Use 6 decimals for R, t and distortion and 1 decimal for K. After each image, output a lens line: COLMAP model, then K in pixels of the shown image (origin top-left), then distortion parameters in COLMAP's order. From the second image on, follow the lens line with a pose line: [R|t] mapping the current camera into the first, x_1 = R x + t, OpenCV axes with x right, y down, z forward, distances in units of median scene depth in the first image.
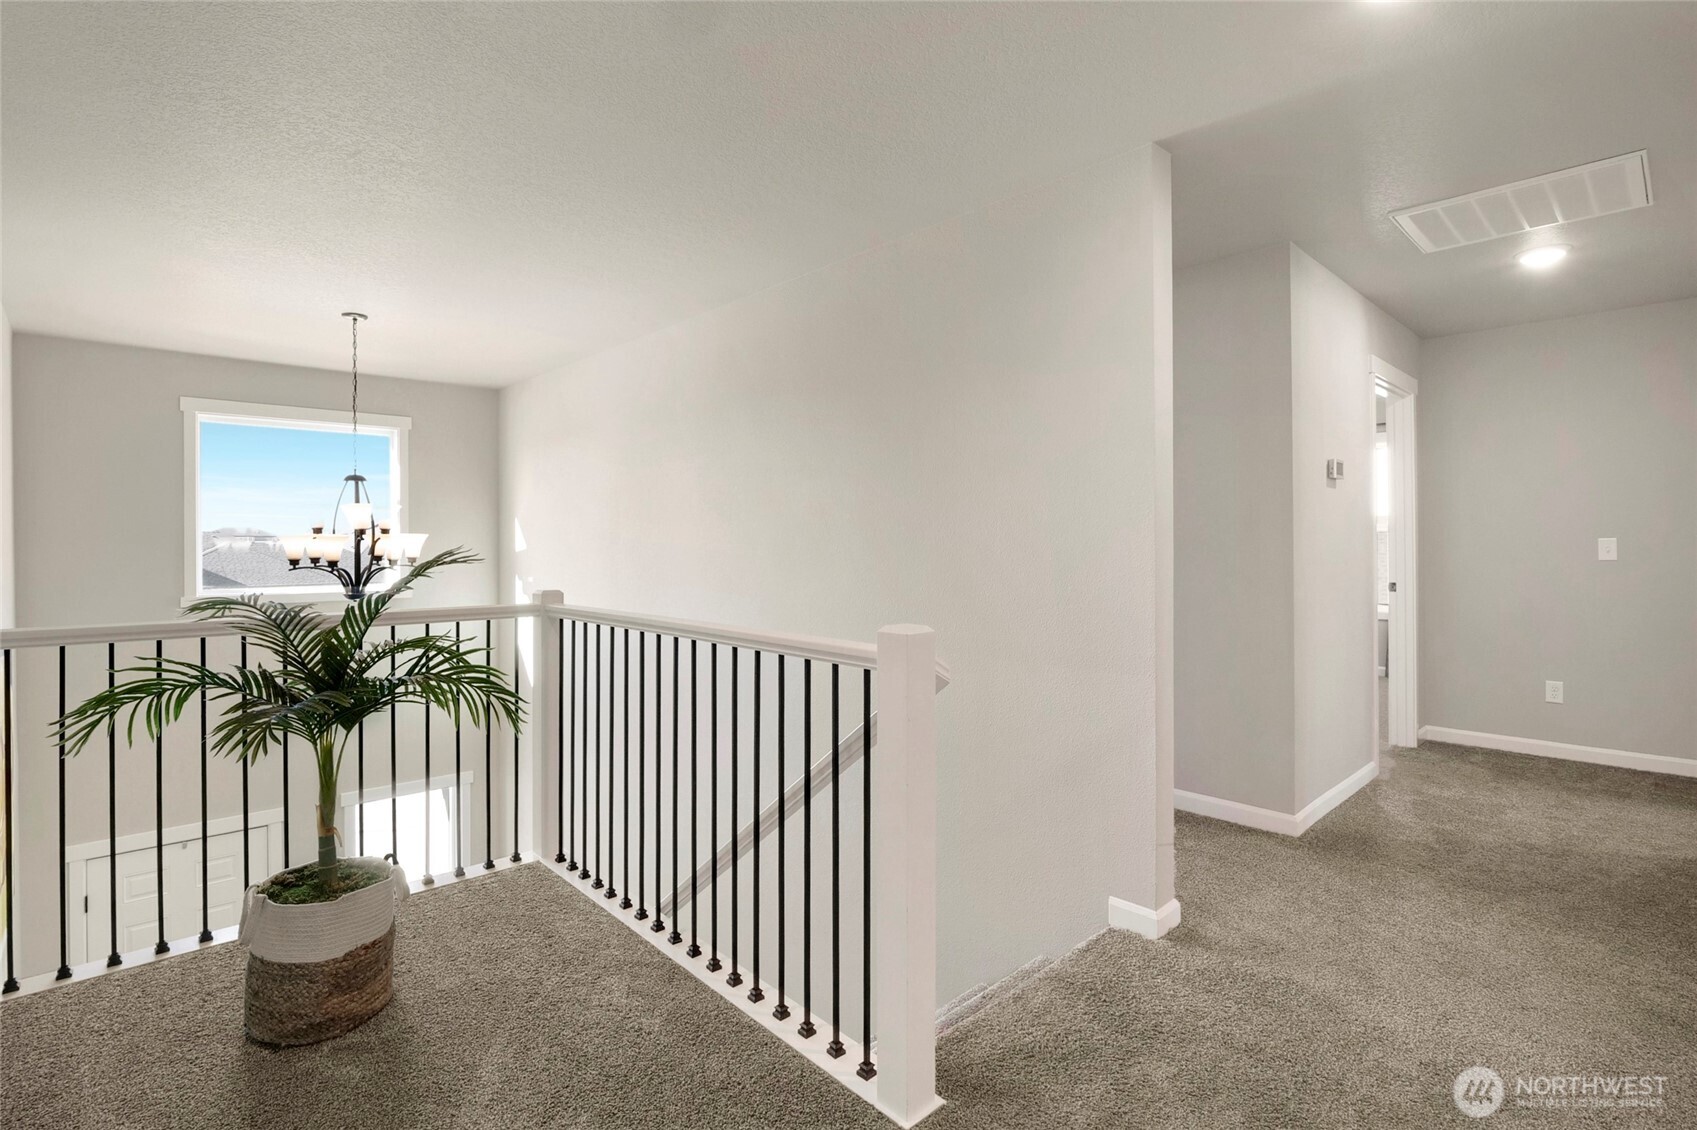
lens RADIAL K [[801.4, 0, 848.6], [0, 801.4, 550.3], [0, 0, 1]] dist [-0.002012, -0.000338]
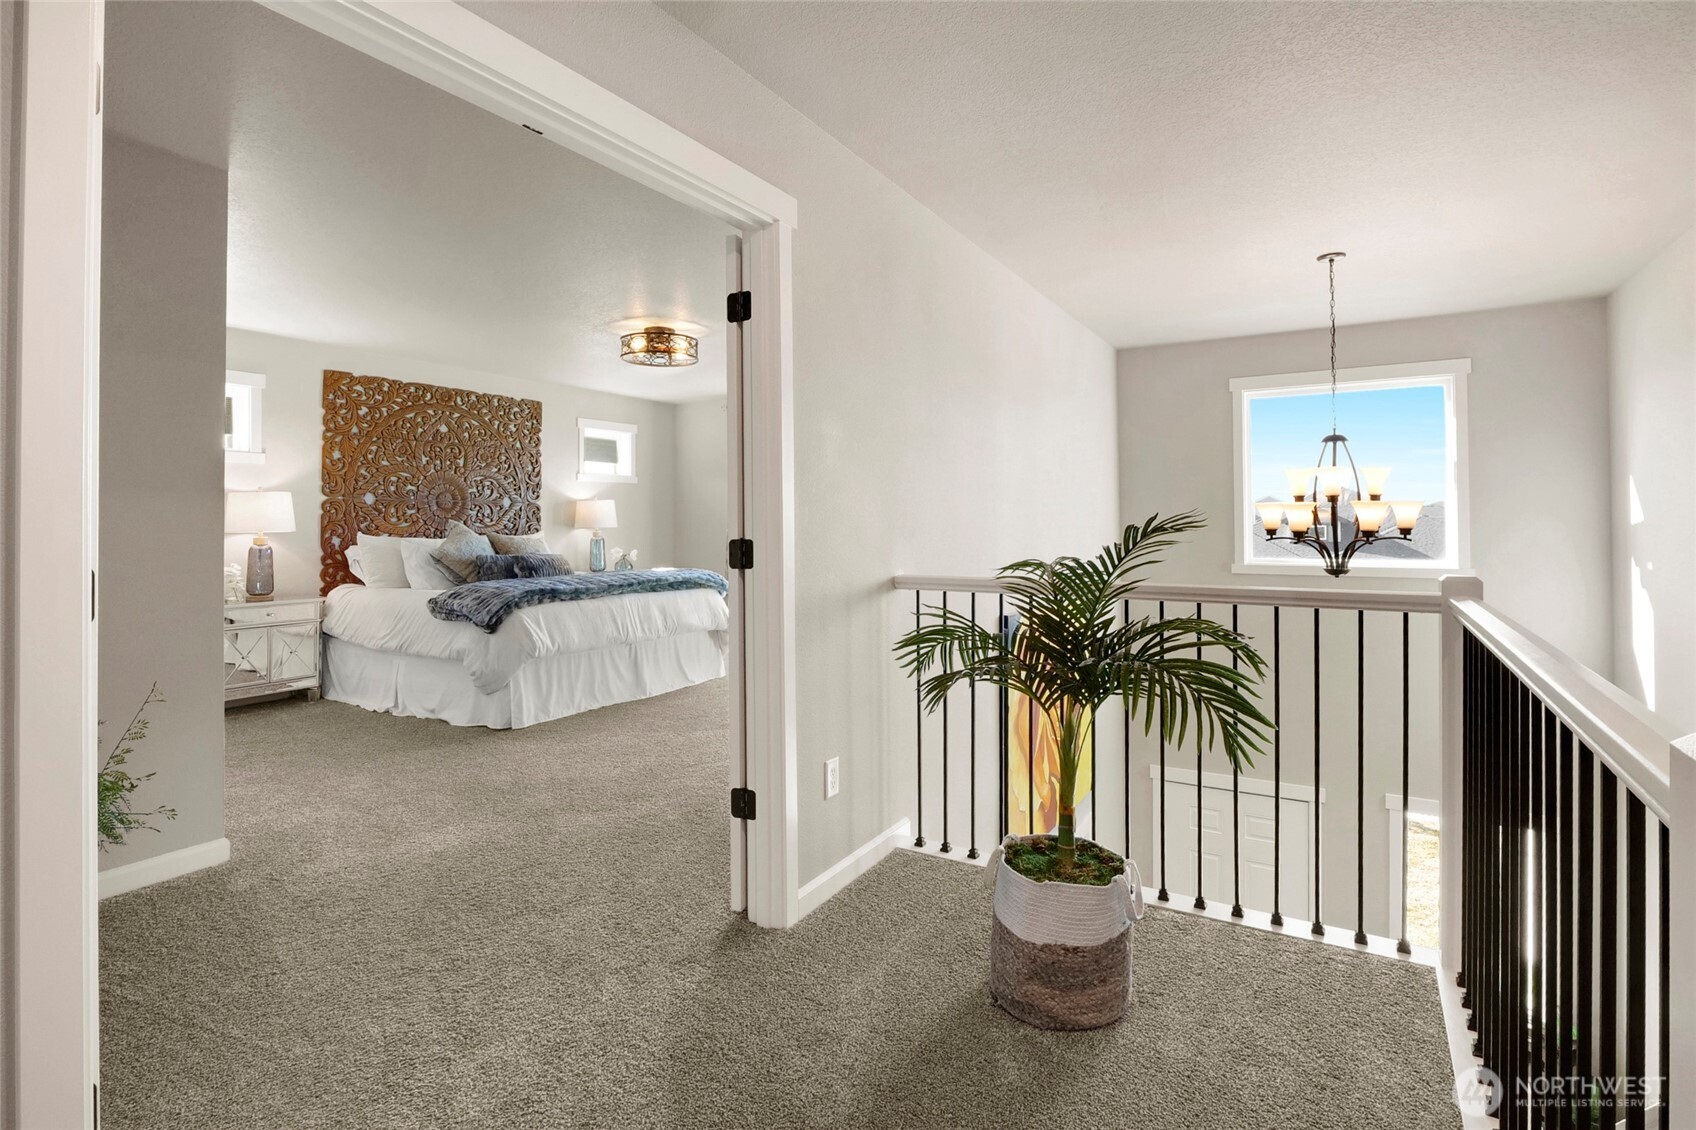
lens RADIAL K [[834.0, 0, 852.2], [0, 834.0, 513.5], [0, 0, 1]] dist [-0.011789, 0.000109]
pose [[0.286851, -0.010362, -0.957919, 0.177700], [-0.004189, 0.999918, -0.012070, 0.009897], [0.957966, 0.007475, 0.286784, 0.368438]]
